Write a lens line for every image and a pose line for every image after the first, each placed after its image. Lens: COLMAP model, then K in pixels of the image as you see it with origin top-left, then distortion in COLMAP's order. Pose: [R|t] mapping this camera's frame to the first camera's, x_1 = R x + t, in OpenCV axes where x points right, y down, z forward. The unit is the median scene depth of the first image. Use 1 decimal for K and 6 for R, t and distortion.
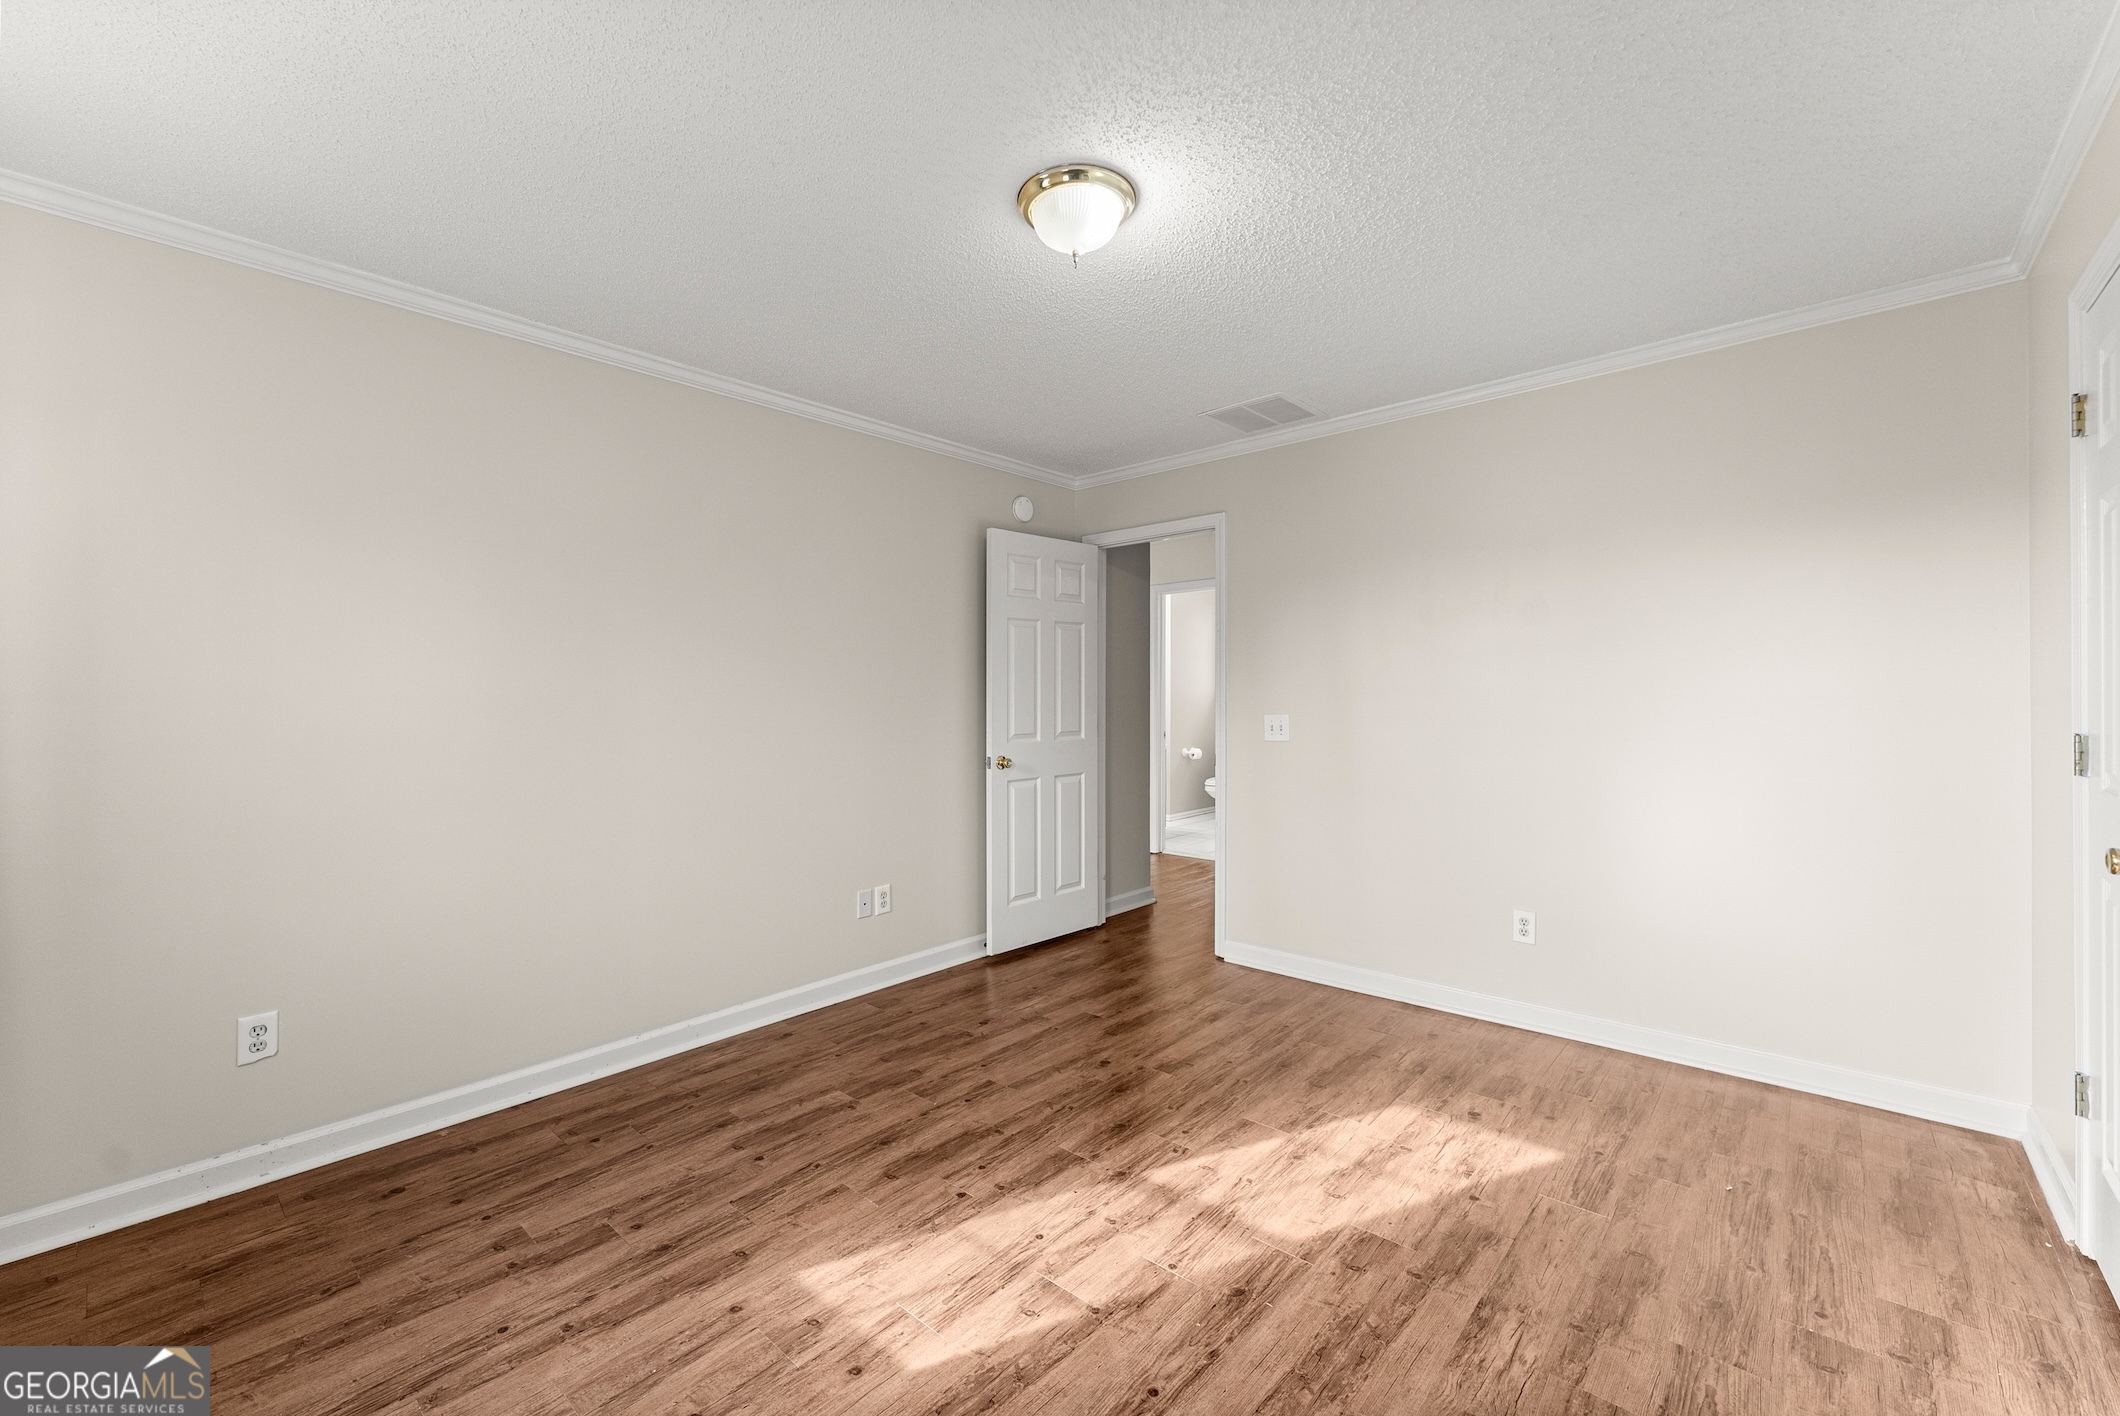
lens RADIAL K [[850.7, 0, 1057.2], [0, 850.7, 703.8], [0, 0, 1]] dist [0.001068, -0.000538]
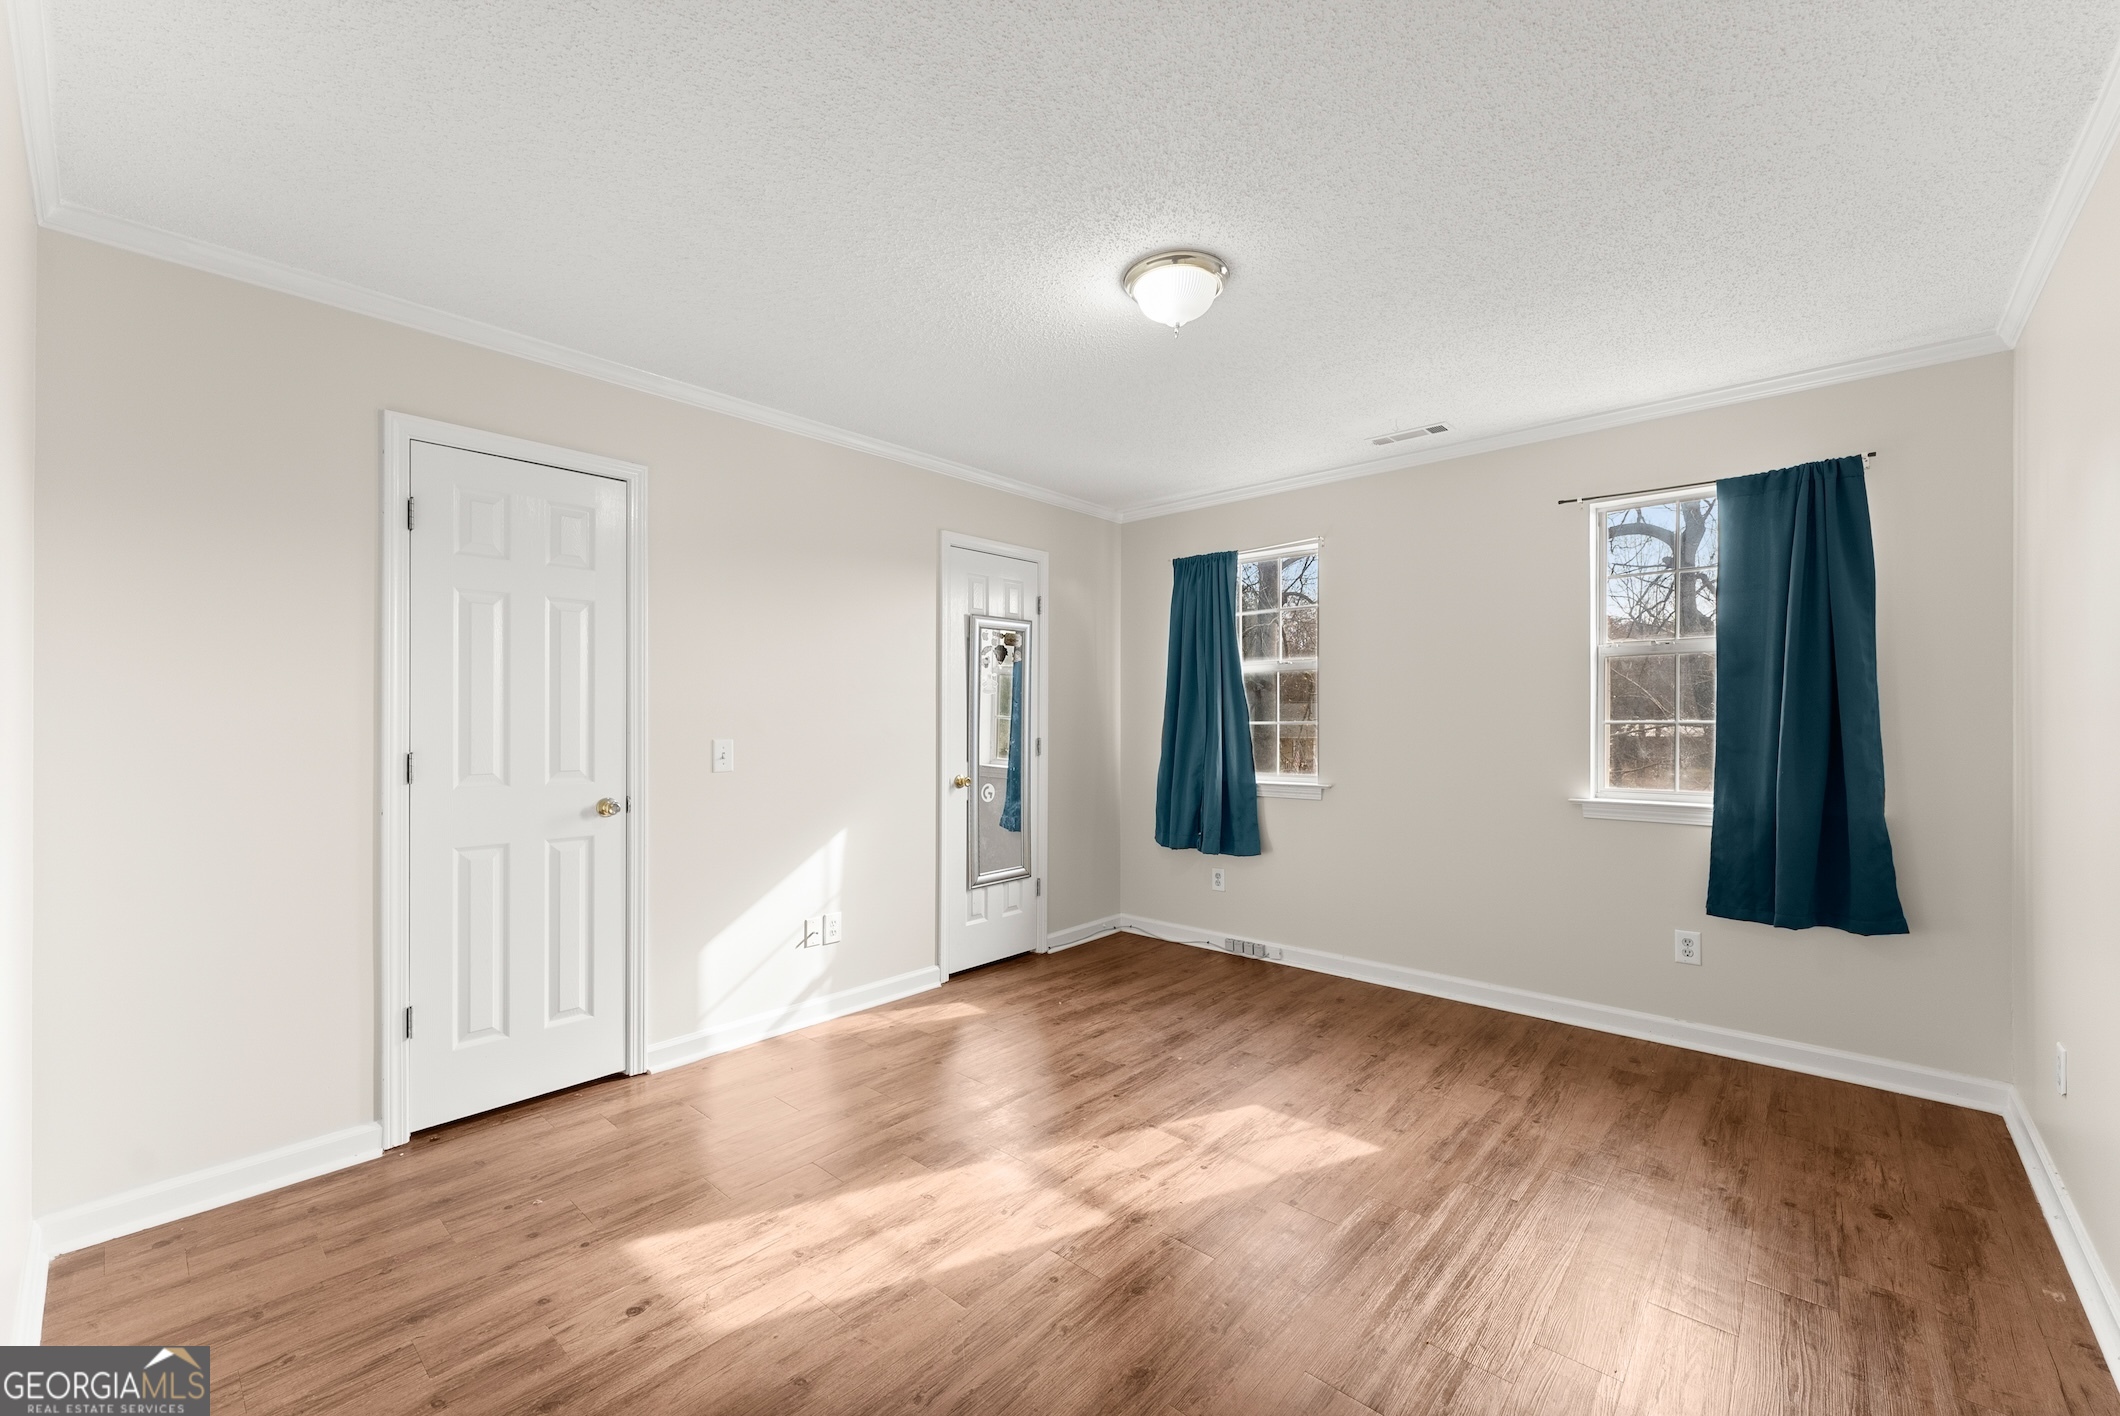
lens RADIAL K [[850.7, 0, 1063.2], [0, 850.7, 711.7], [0, 0, 1]] dist [0.001068, -0.000538]
pose [[-0.999953, 0.009698, 0.000356, 0.153683], [0.009698, 0.999952, 0.001229, -0.012350], [-0.000344, 0.001233, -0.999999, 1.991391]]
